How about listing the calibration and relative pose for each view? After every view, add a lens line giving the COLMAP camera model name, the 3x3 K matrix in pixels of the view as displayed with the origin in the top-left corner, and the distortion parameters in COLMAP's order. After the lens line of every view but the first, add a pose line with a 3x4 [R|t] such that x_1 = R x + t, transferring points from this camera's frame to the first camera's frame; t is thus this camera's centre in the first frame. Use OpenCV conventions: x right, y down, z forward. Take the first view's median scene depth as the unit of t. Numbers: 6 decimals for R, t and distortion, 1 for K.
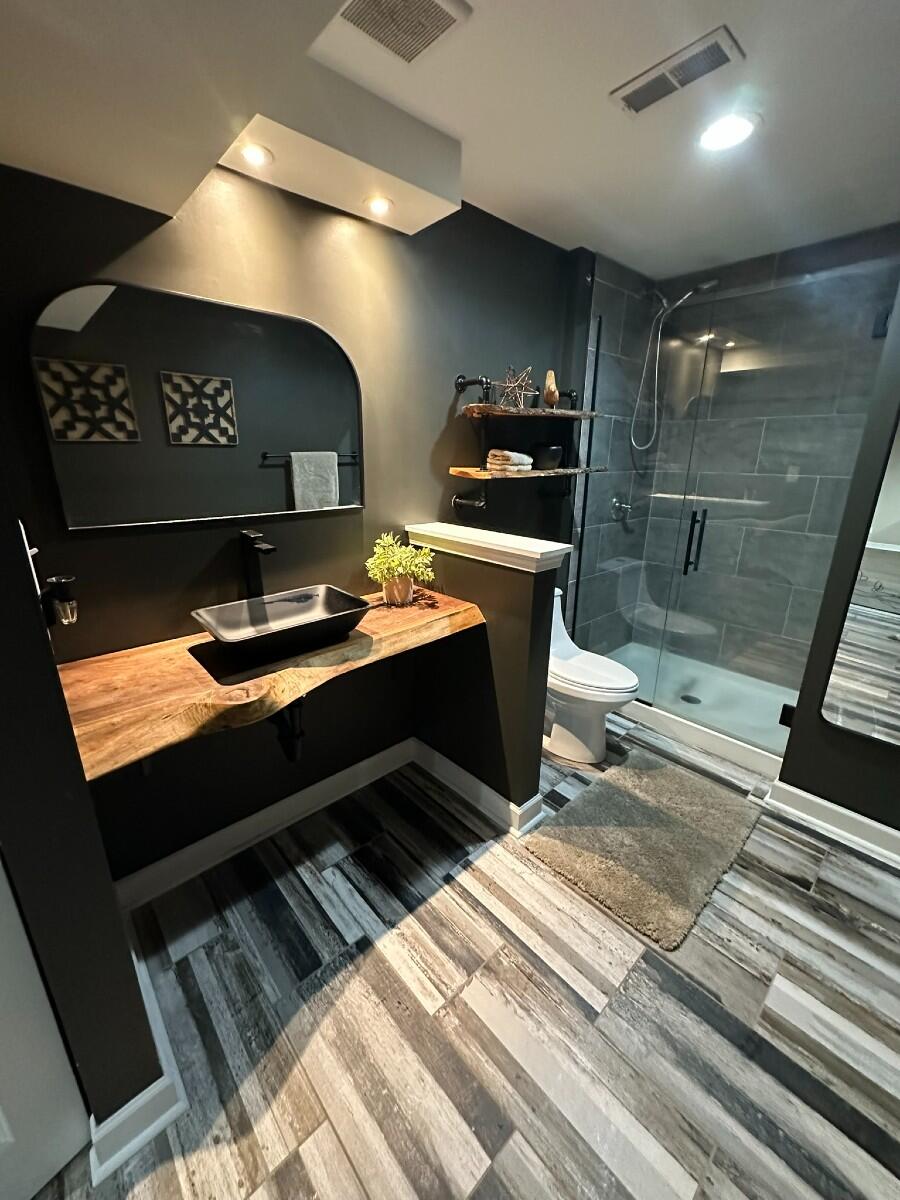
lens RADIAL K [[473.1, 0, 456.4], [0, 473.1, 600.9], [0, 0, 1]] dist [-0.004502, 0.000273]
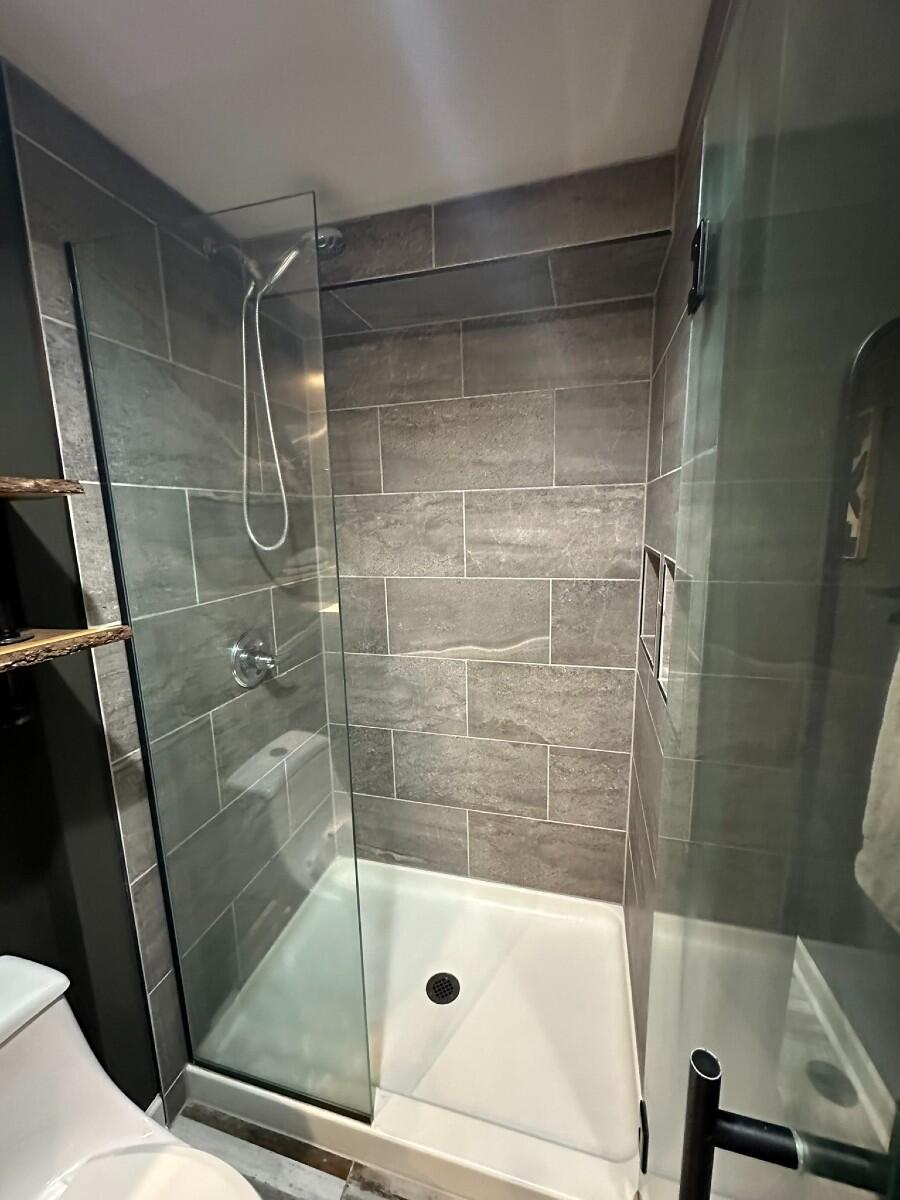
lens RADIAL K [[473.1, 0, 451.3], [0, 473.1, 601.9], [0, 0, 1]] dist [-0.004502, 0.000273]
pose [[0.848408, -0.119387, 0.515705, 0.443409], [0.189191, 0.978274, -0.084774, -0.284139], [-0.494380, 0.169490, 0.852562, 0.730861]]
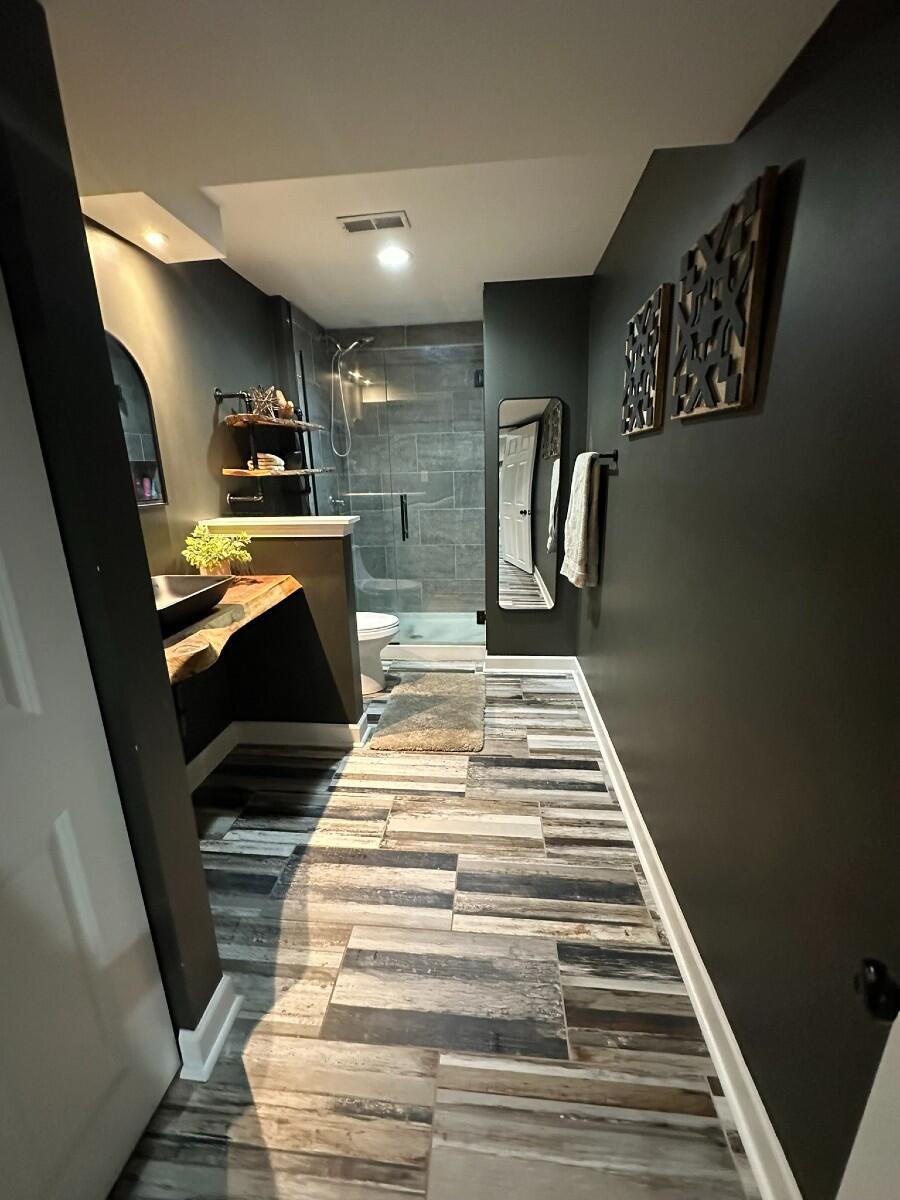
lens RADIAL K [[473.1, 0, 451.3], [0, 473.1, 604.3], [0, 0, 1]] dist [-0.004502, 0.000273]
pose [[0.741170, -0.207456, 0.638458, -0.451492], [0.232049, 0.971600, 0.046325, 0.122872], [-0.629937, 0.113819, 0.768261, -0.200773]]
